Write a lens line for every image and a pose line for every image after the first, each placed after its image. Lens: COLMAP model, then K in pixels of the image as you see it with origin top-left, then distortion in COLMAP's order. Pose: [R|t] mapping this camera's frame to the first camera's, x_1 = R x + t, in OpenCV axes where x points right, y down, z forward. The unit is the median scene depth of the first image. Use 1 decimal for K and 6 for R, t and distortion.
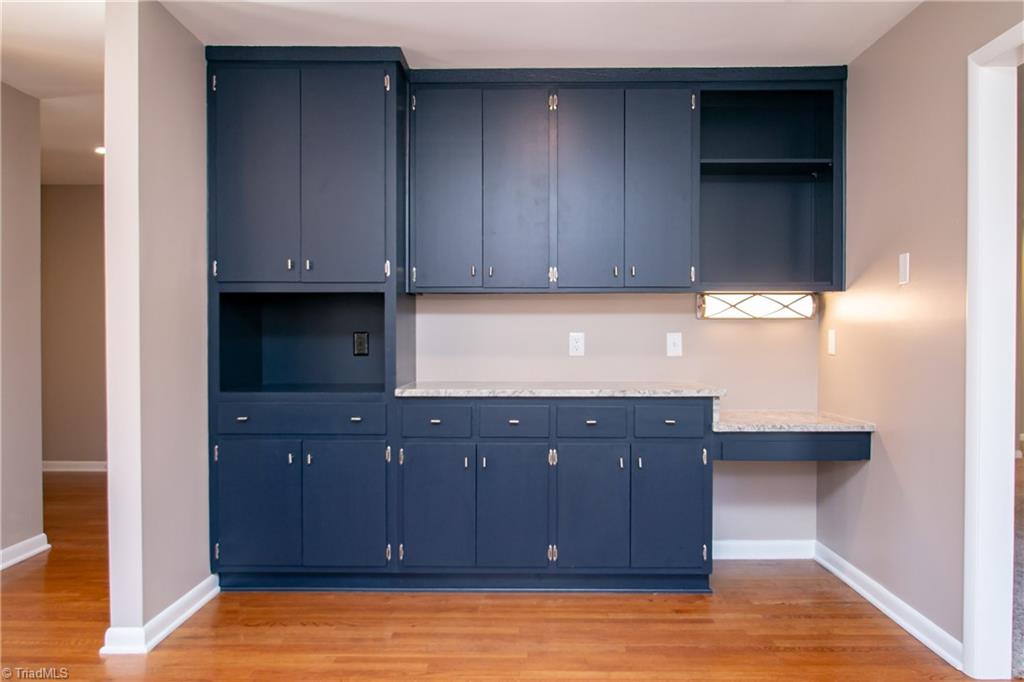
lens RADIAL K [[766.6, 0, 506.2], [0, 766.6, 354.9], [0, 0, 1]] dist [-0.011588, 0.002117]
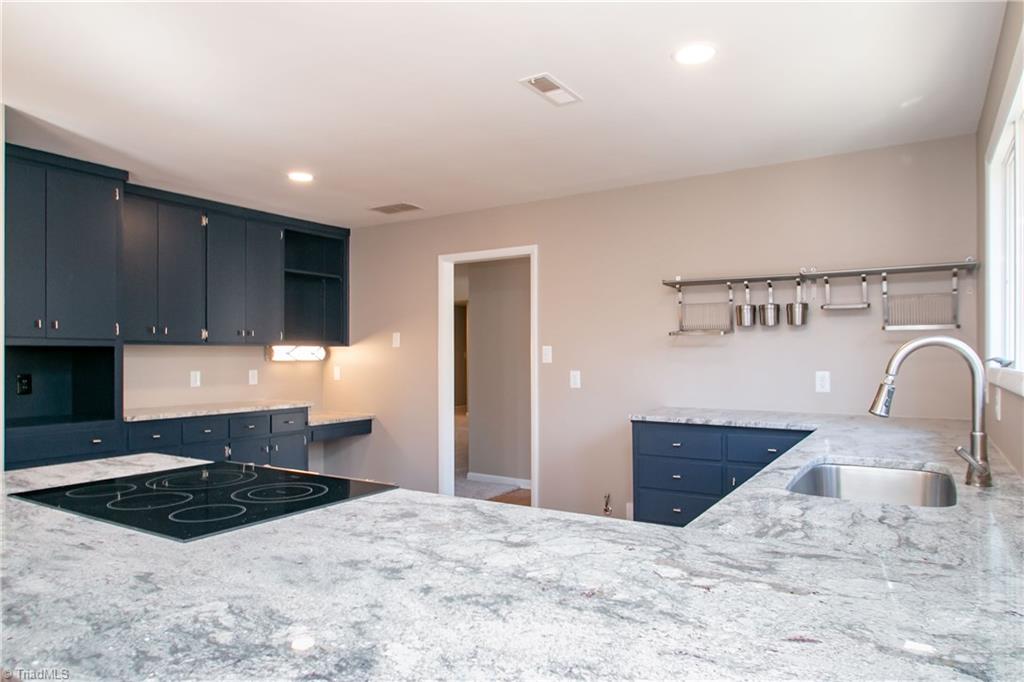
lens RADIAL K [[650.7, 0, 516.4], [0, 650.7, 357.6], [0, 0, 1]] dist [-0.006359, 0.000727]
pose [[0.524565, -0.003124, 0.851365, -0.712000], [0.018227, 0.999805, -0.007562, -0.037140], [-0.851175, 0.019484, 0.524520, -0.197915]]
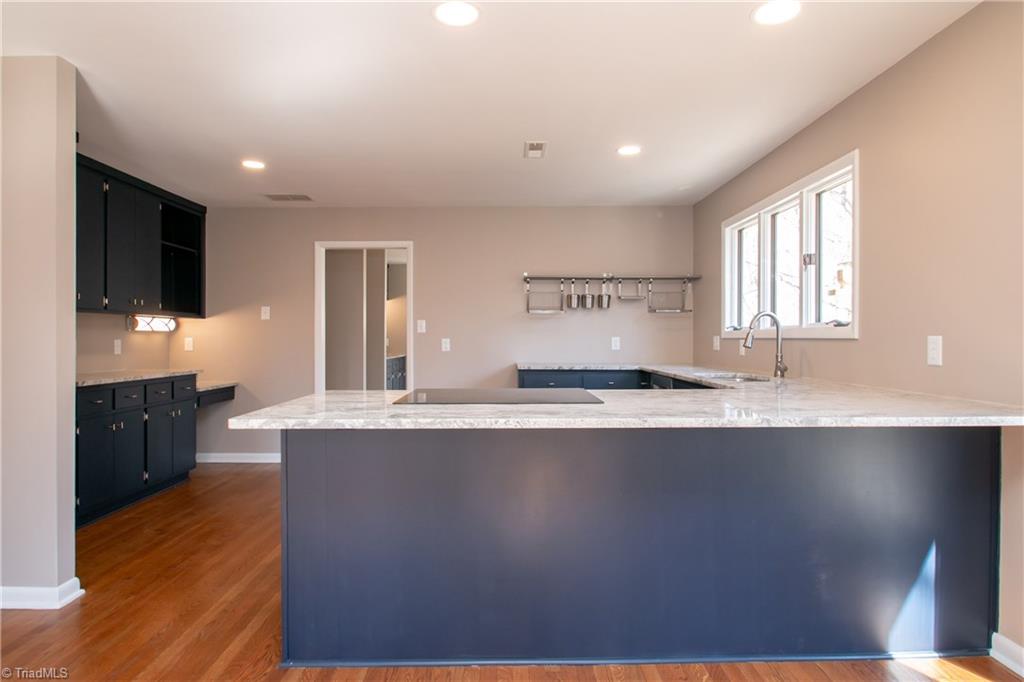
lens RADIAL K [[590.7, 0, 513.1], [0, 590.7, 341.6], [0, 0, 1]] dist [-0.010832, -0.000594]
pose [[-0.015828, -0.004065, 0.999866, -1.108123], [0.020617, 0.999778, 0.004391, -0.014149], [-0.999662, 0.020684, -0.015740, 0.220762]]
